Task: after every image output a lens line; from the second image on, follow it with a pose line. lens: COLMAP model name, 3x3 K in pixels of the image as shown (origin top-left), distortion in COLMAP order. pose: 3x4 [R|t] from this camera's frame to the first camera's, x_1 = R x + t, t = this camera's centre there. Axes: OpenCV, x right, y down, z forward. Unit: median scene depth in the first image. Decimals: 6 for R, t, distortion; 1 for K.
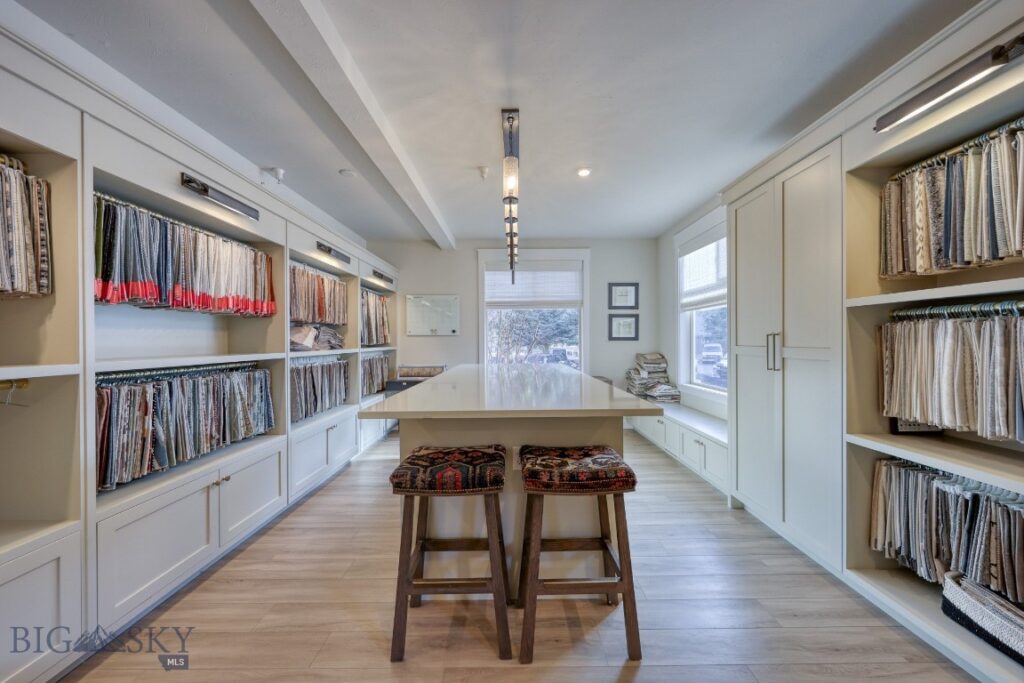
lens RADIAL K [[356.9, 0, 512.0], [0, 356.9, 341.5], [0, 0, 1]] dist [0.001018, -0.000001]
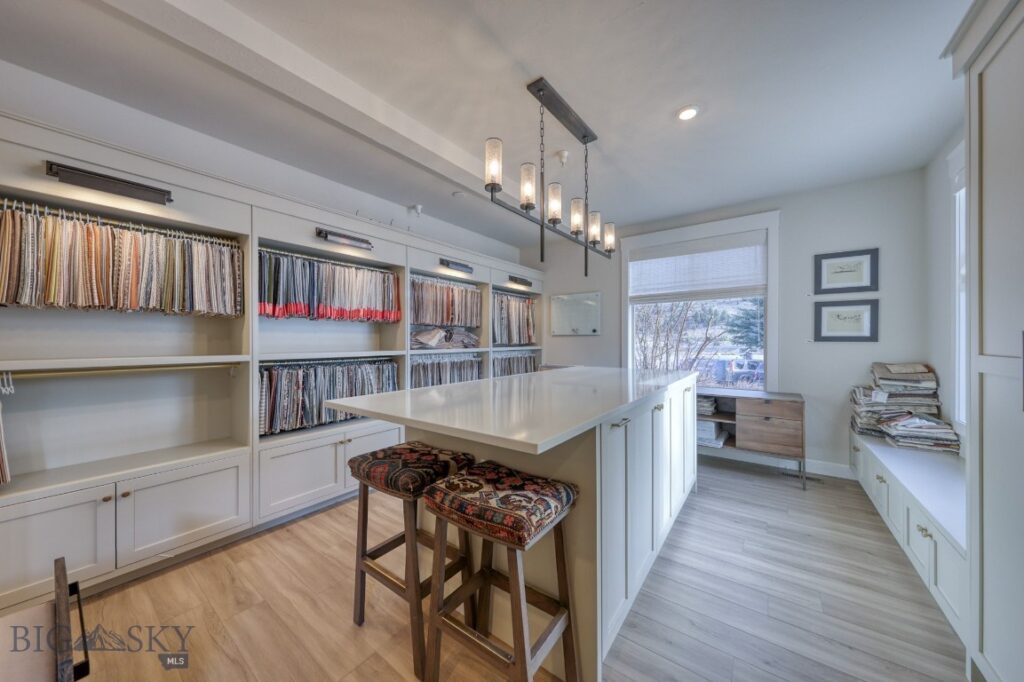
lens RADIAL K [[356.9, 0, 512.0], [0, 356.9, 341.0], [0, 0, 1]] dist [0.001018, -0.000001]
pose [[0.789323, 0.003569, -0.613968, 0.390663], [-0.002525, 0.999994, 0.002567, -0.005725], [0.613973, -0.000476, 0.789327, 0.206749]]
